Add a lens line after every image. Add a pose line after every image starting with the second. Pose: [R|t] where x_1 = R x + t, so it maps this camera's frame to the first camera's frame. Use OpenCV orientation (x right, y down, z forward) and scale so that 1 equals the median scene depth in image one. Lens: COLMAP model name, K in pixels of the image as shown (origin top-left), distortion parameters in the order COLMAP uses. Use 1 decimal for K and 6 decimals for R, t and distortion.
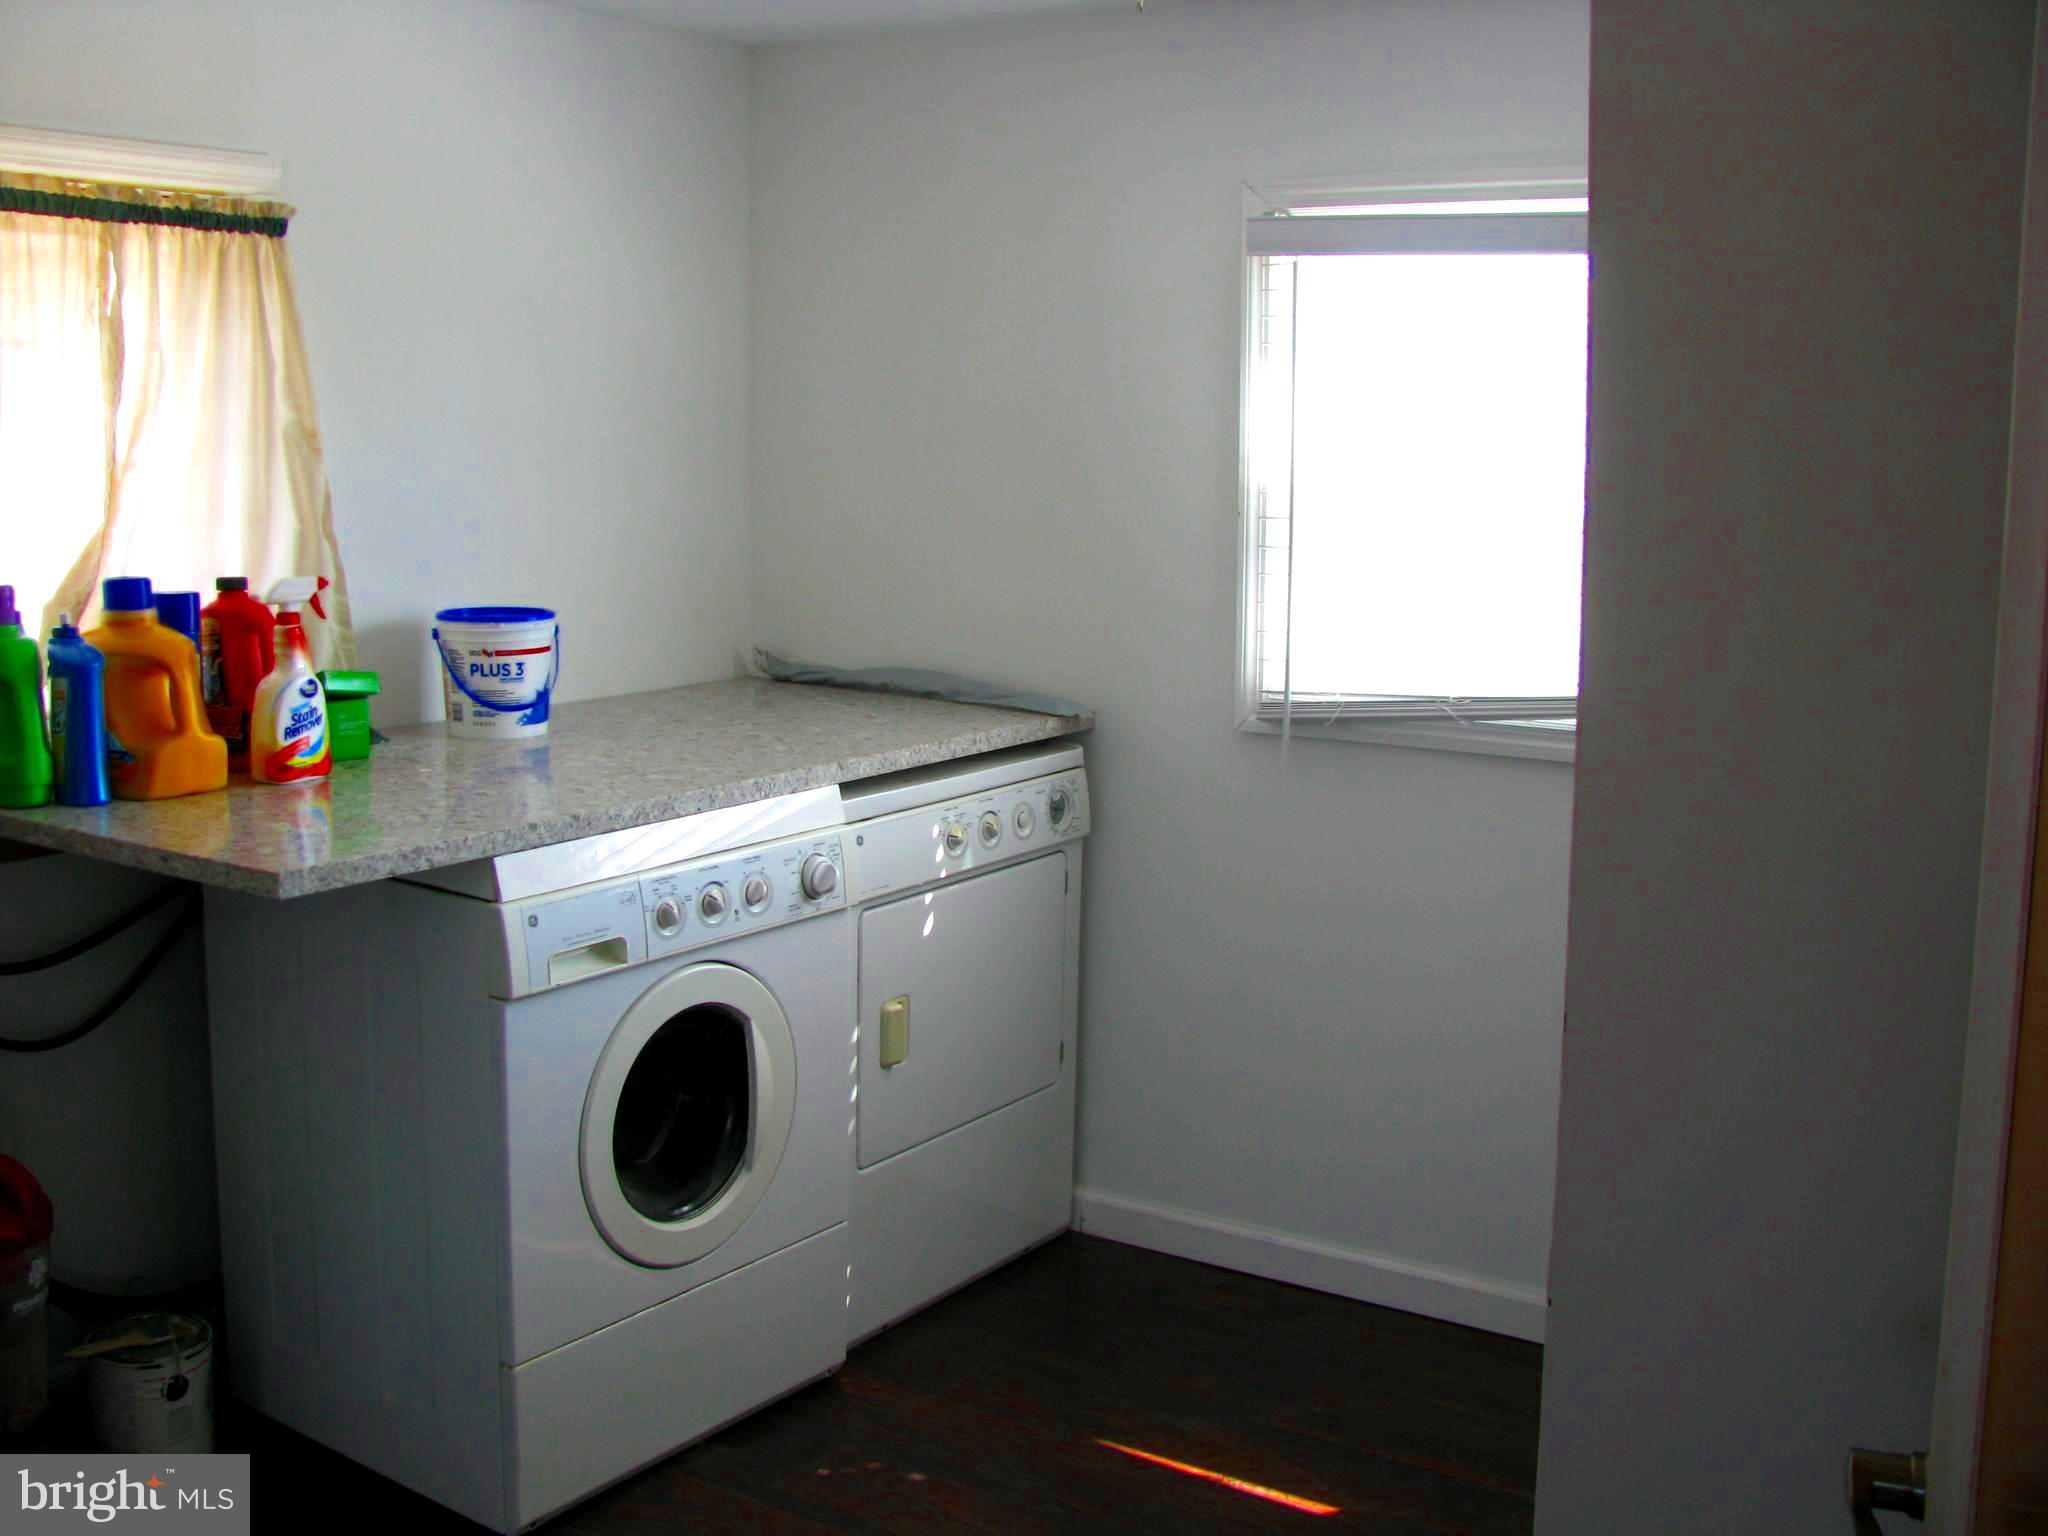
lens RADIAL K [[2161.5, 0, 996.4], [0, 2161.5, 768.6], [0, 0, 1]] dist [-0.199137, 0.237257]
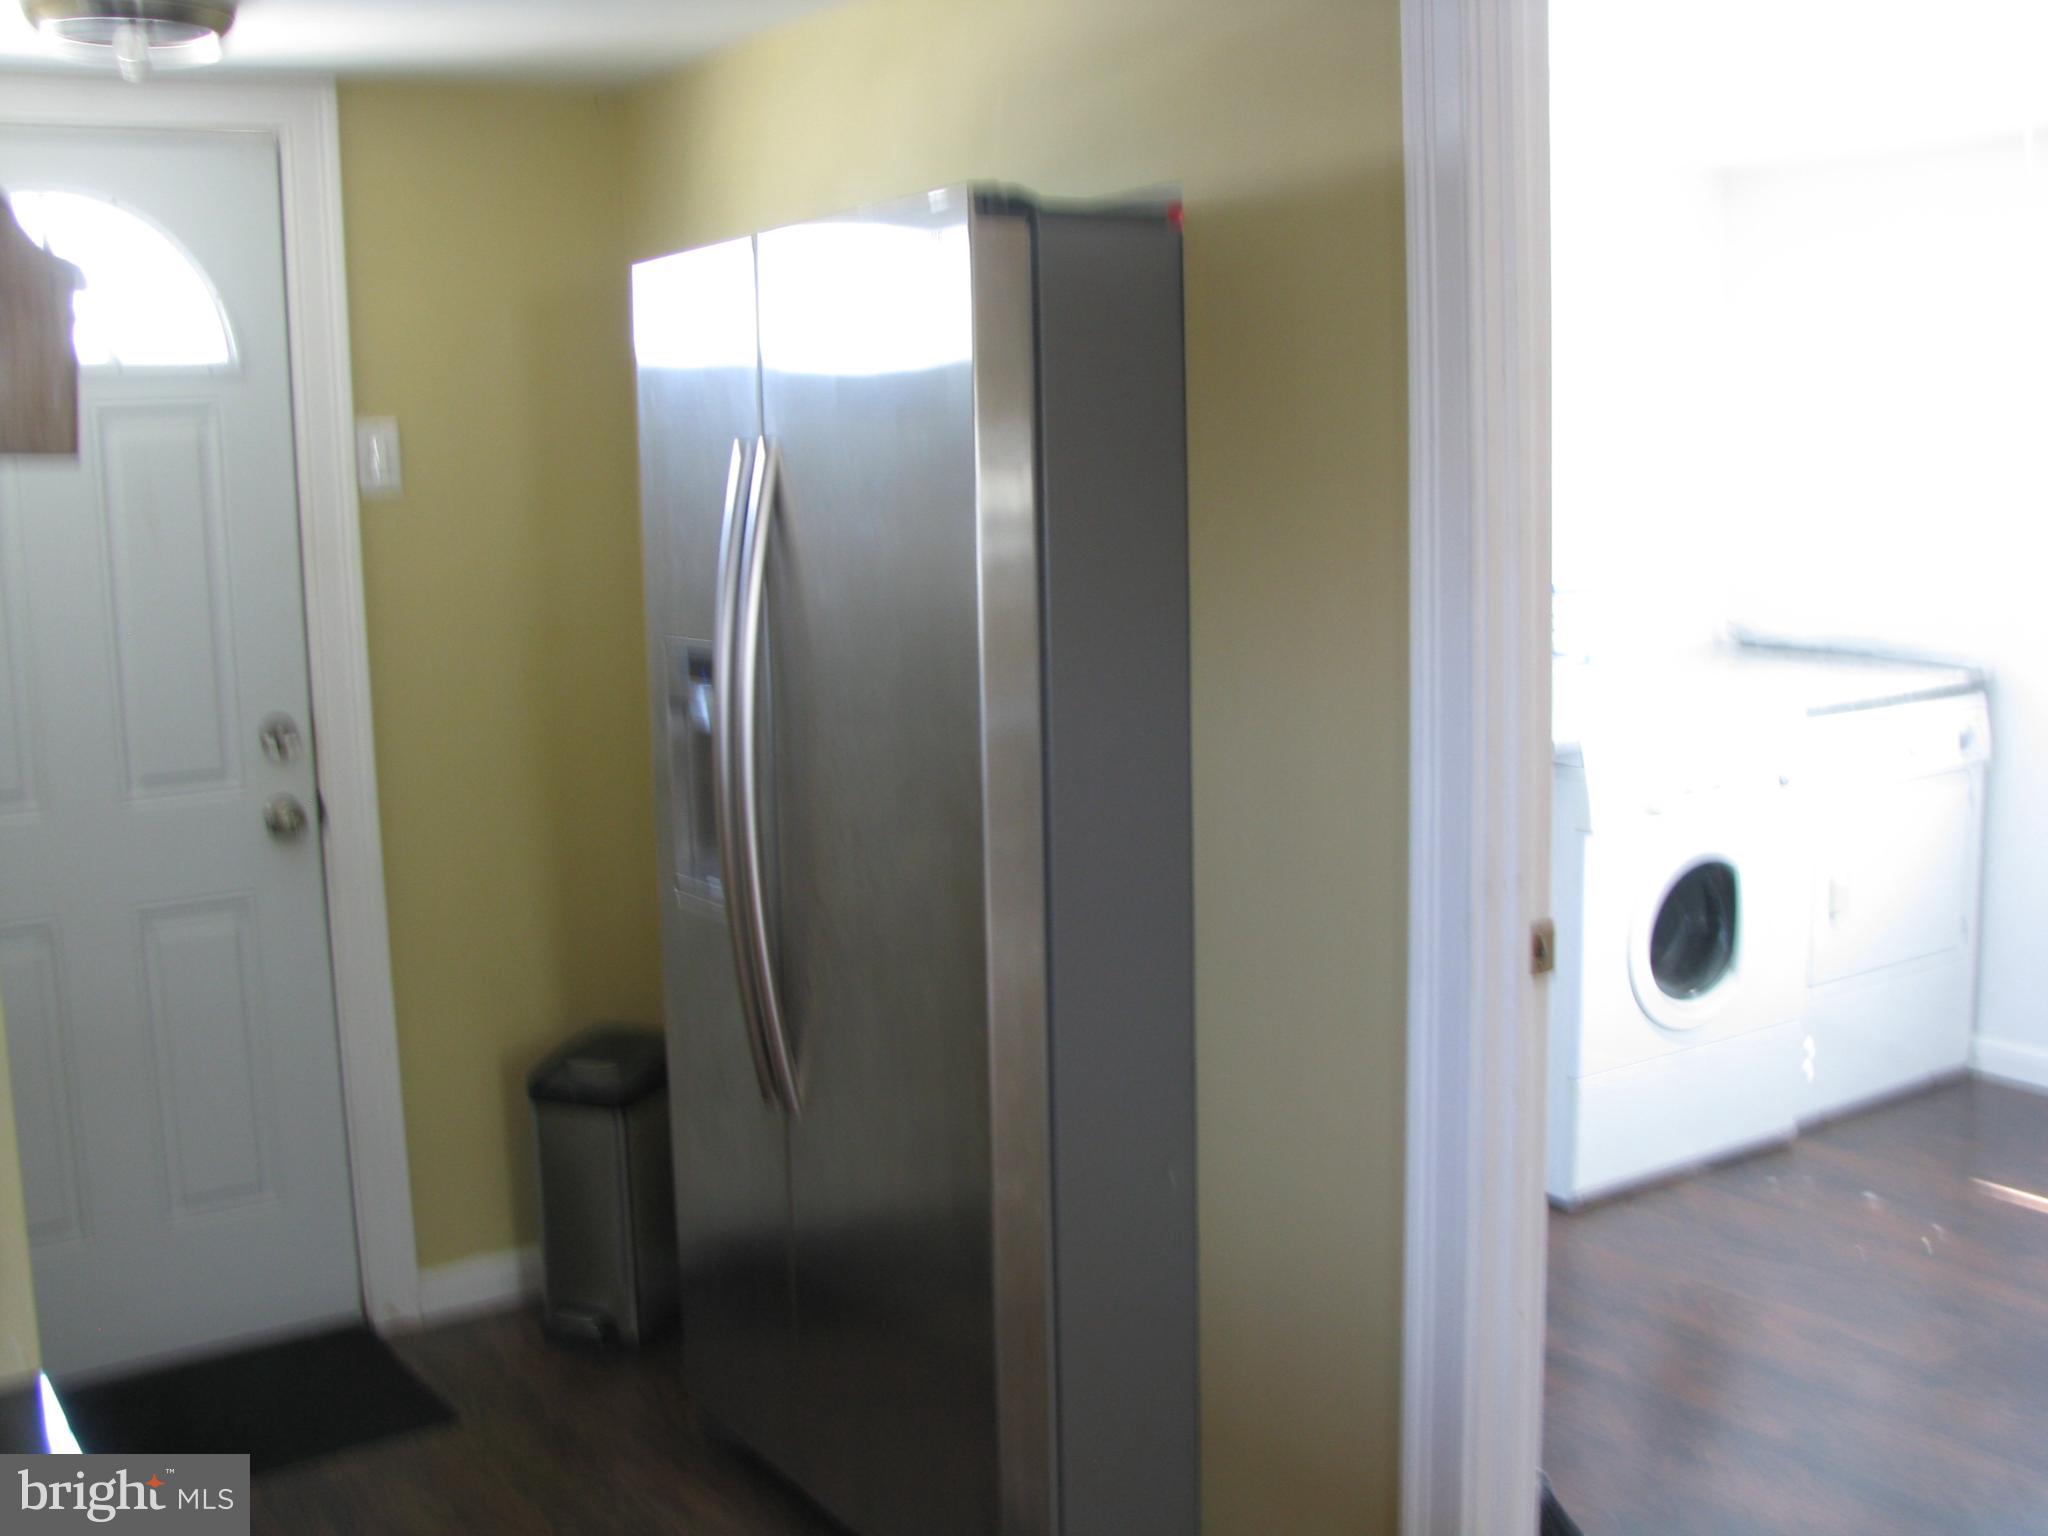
lens RADIAL K [[2161.5, 0, 996.4], [0, 2161.5, 768.6], [0, 0, 1]] dist [-0.199137, 0.237257]
pose [[0.917211, 0.013836, -0.398161, -0.005260], [-0.017852, 0.999820, -0.006381, 0.059718], [0.398001, 0.012961, 0.917293, -0.452188]]
